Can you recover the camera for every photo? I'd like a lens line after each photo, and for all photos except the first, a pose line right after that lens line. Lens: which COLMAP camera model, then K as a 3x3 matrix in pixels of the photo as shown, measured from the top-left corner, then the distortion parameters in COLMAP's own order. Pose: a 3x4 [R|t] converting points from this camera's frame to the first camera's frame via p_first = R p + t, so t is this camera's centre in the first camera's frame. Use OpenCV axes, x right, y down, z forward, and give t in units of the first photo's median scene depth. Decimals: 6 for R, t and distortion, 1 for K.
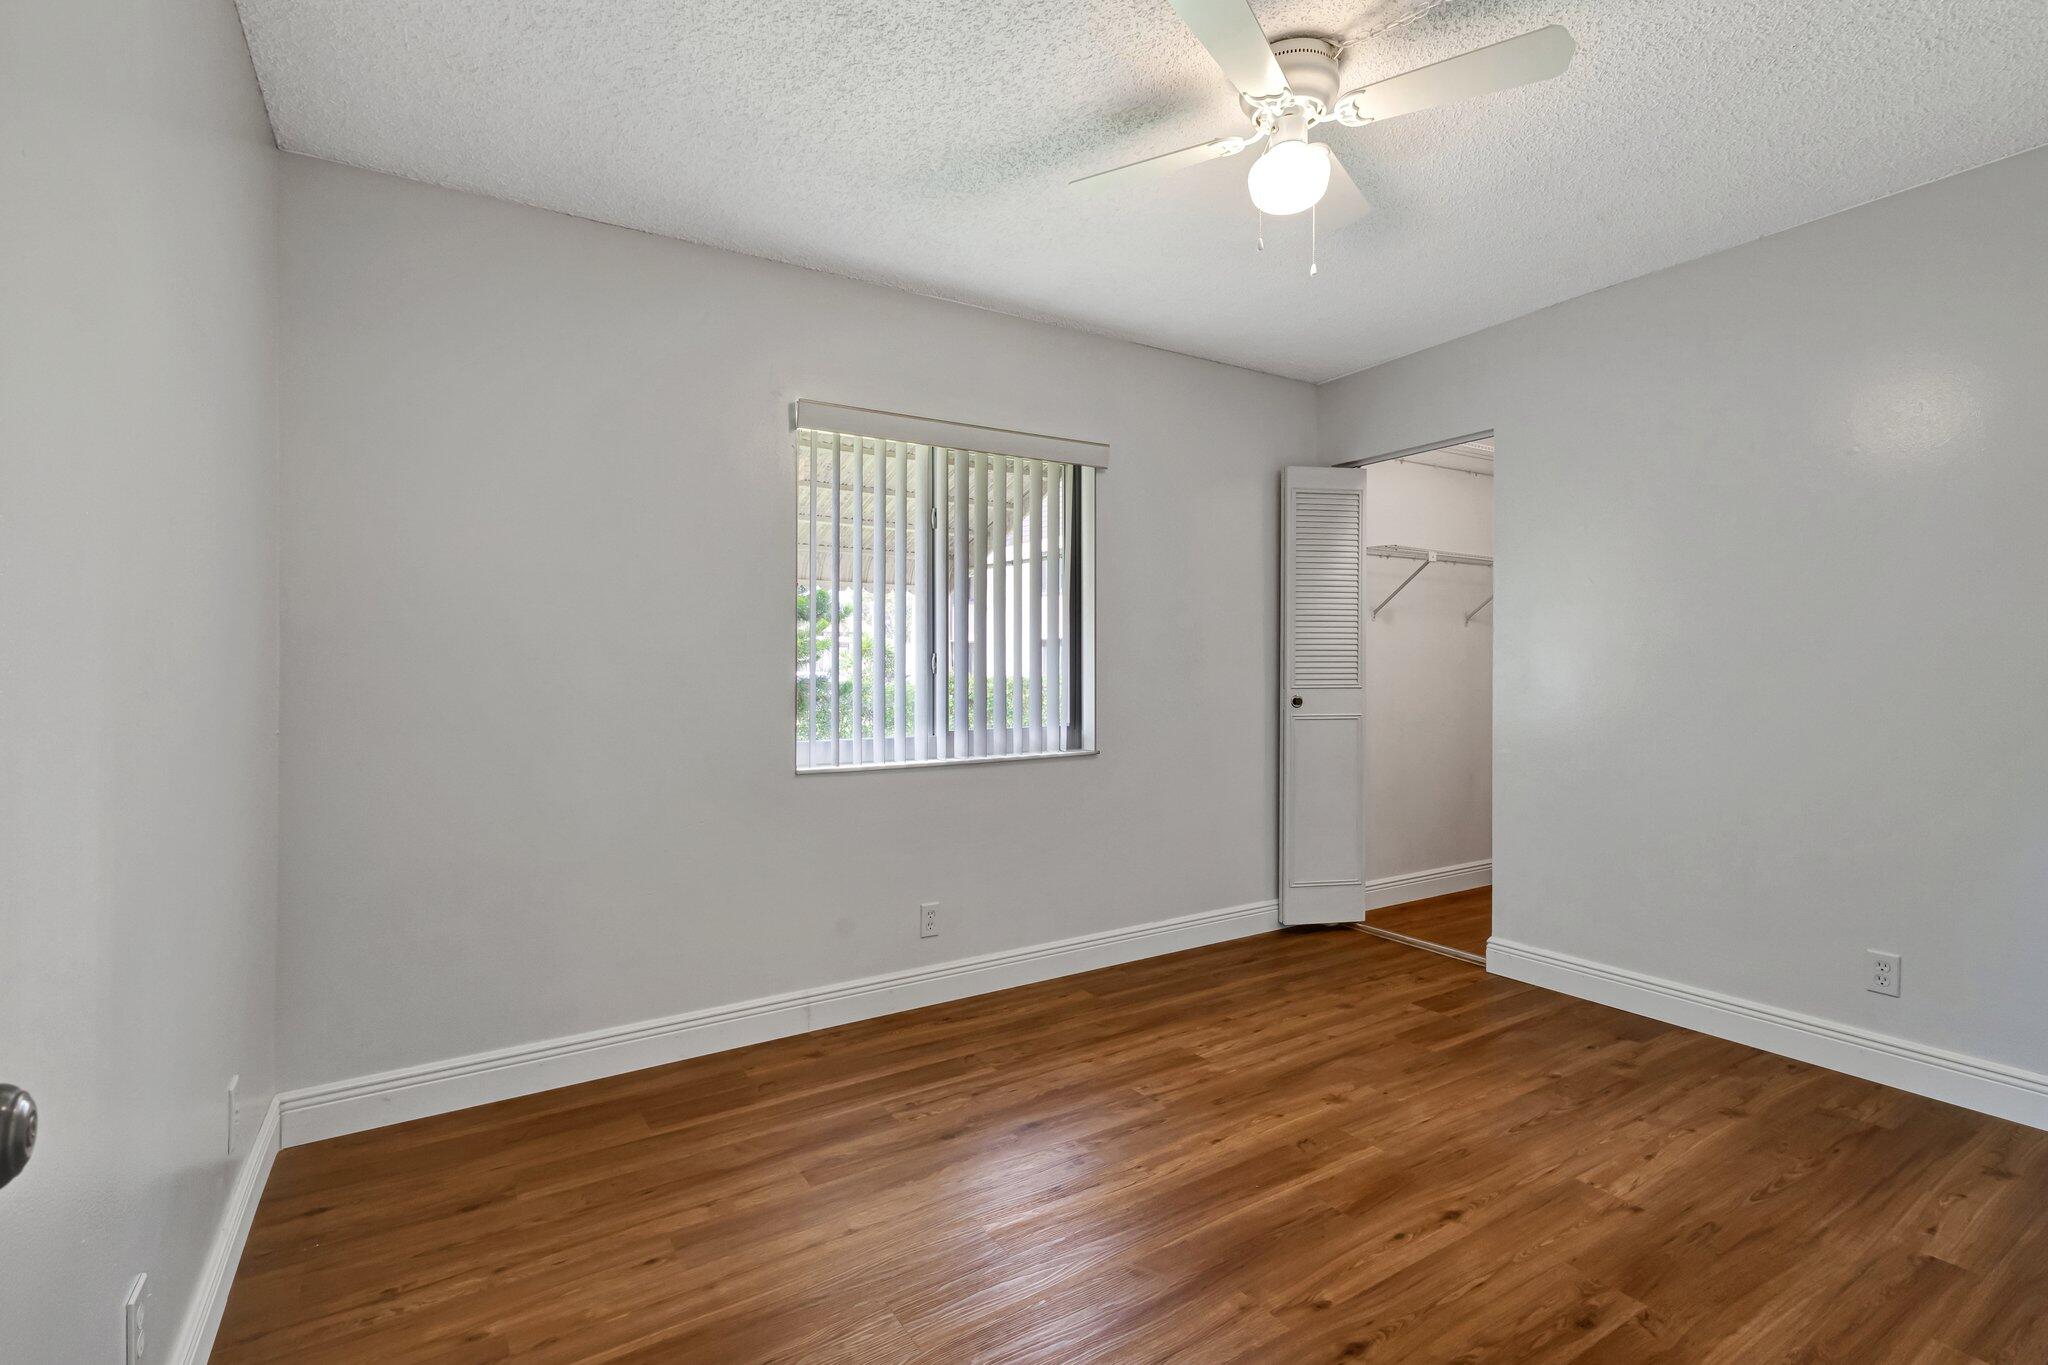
lens RADIAL K [[954.1, 0, 1022.3], [0, 954.1, 656.6], [0, 0, 1]] dist [0.009605, -0.001047]
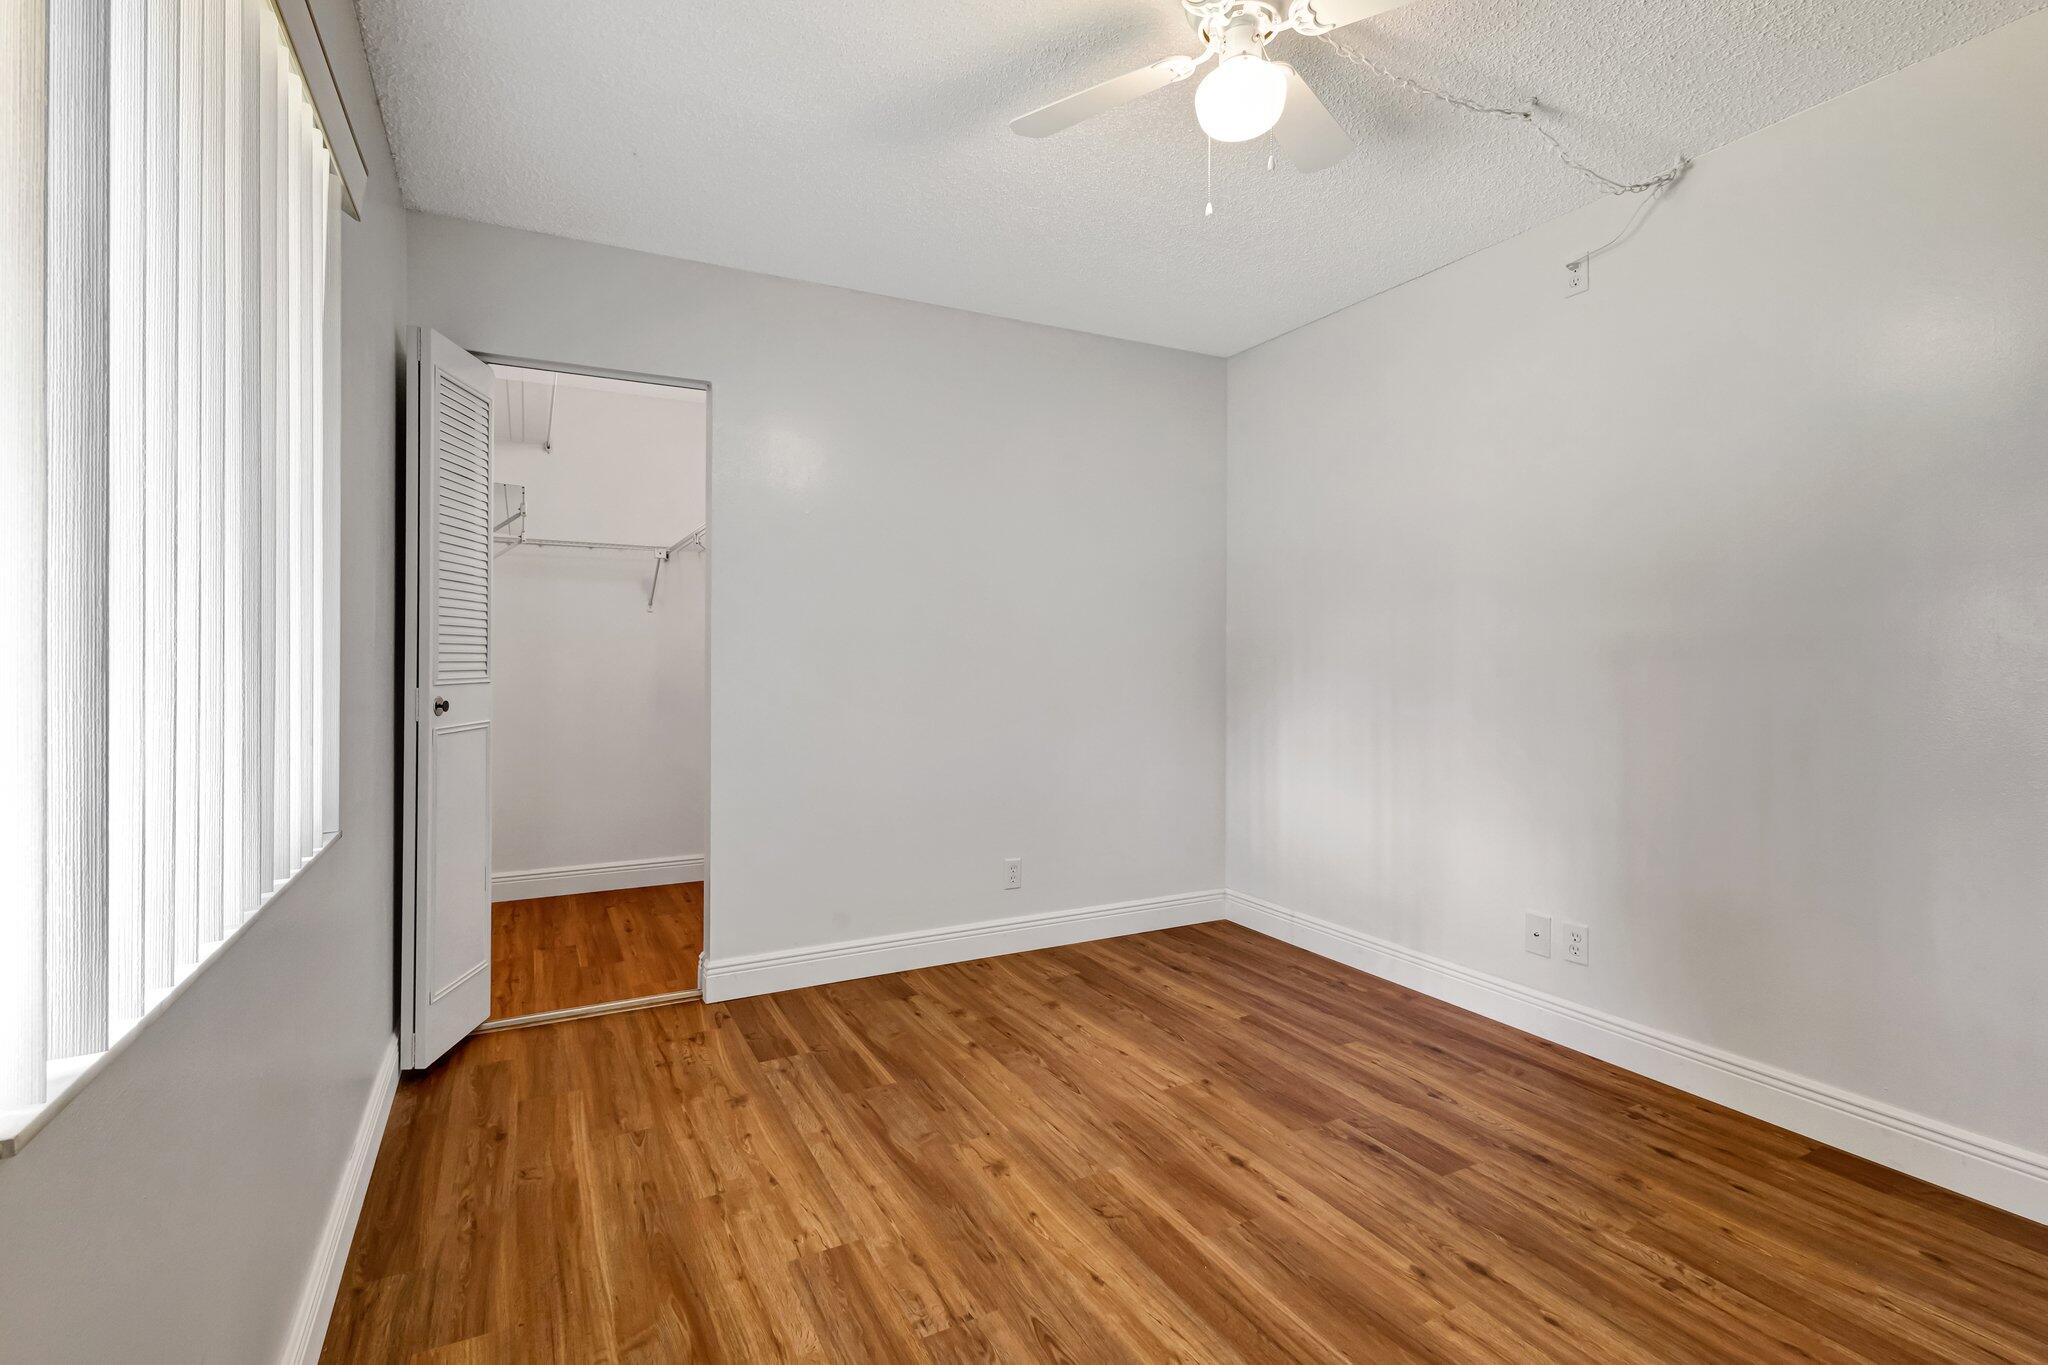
lens RADIAL K [[954.1, 0, 1022.3], [0, 954.1, 656.6], [0, 0, 1]] dist [0.009605, -0.001047]
pose [[0.073346, 0.001306, 0.997306, -0.470566], [-0.014661, 0.999892, -0.000231, 0.012673], [-0.997199, -0.014605, 0.073357, 0.852019]]
